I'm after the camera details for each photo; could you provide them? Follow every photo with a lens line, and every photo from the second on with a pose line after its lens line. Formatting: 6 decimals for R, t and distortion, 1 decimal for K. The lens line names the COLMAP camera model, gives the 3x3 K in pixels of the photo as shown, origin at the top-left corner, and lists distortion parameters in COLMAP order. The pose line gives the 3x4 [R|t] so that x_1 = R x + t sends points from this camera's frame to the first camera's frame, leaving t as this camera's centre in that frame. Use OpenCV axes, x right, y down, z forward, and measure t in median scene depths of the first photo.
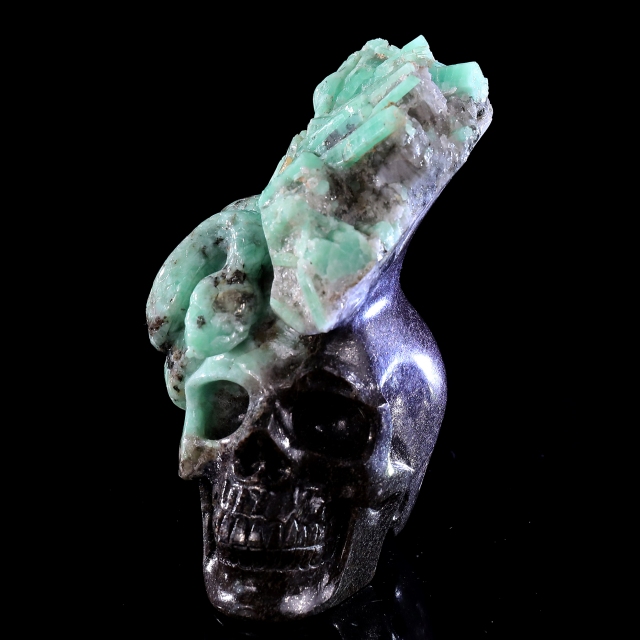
lens RADIAL K [[2118.8, 0, 315.8], [0, 2118.8, 343.1], [0, 0, 1]] dist [0.467037, 0.000000]
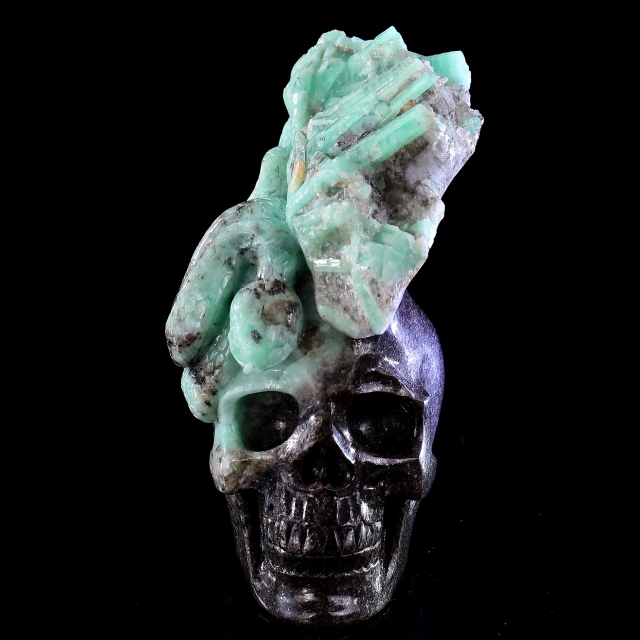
lens RADIAL K [[2118.8, 0, 320.3], [0, 2118.8, 318.4], [0, 0, 1]] dist [0.467037, 0.000000]
pose [[0.952161, -0.104605, 0.287136, -0.305435], [0.093962, 0.994287, 0.050641, -0.065011], [-0.290793, -0.021239, 0.956550, 0.044950]]
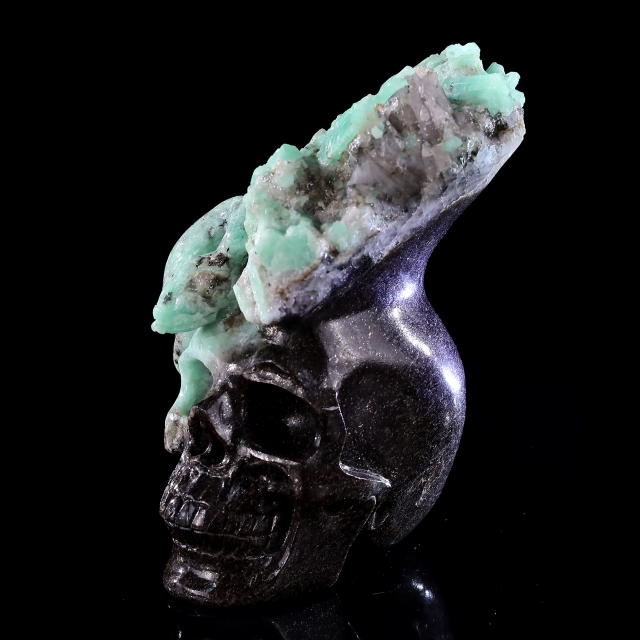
lens RADIAL K [[2118.8, 0, 319.3], [0, 2118.8, 318.5], [0, 0, 1]] dist [0.467037, 0.000000]
pose [[0.905350, 0.138858, -0.401322, 0.417767], [-0.144749, 0.989343, 0.015771, -0.026434], [0.399235, 0.043813, 0.915801, 0.094043]]
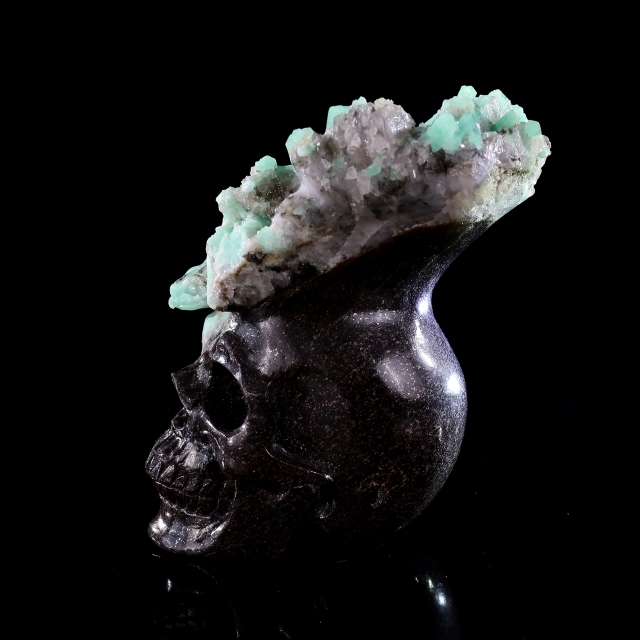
lens RADIAL K [[2118.8, 0, 319.9], [0, 2118.8, 322.9], [0, 0, 1]] dist [0.467037, 0.000000]
pose [[0.495562, 0.246262, -0.832931, 0.955050], [-0.276192, 0.953869, 0.117695, -0.143876], [0.823490, 0.171723, 0.540717, 0.428834]]
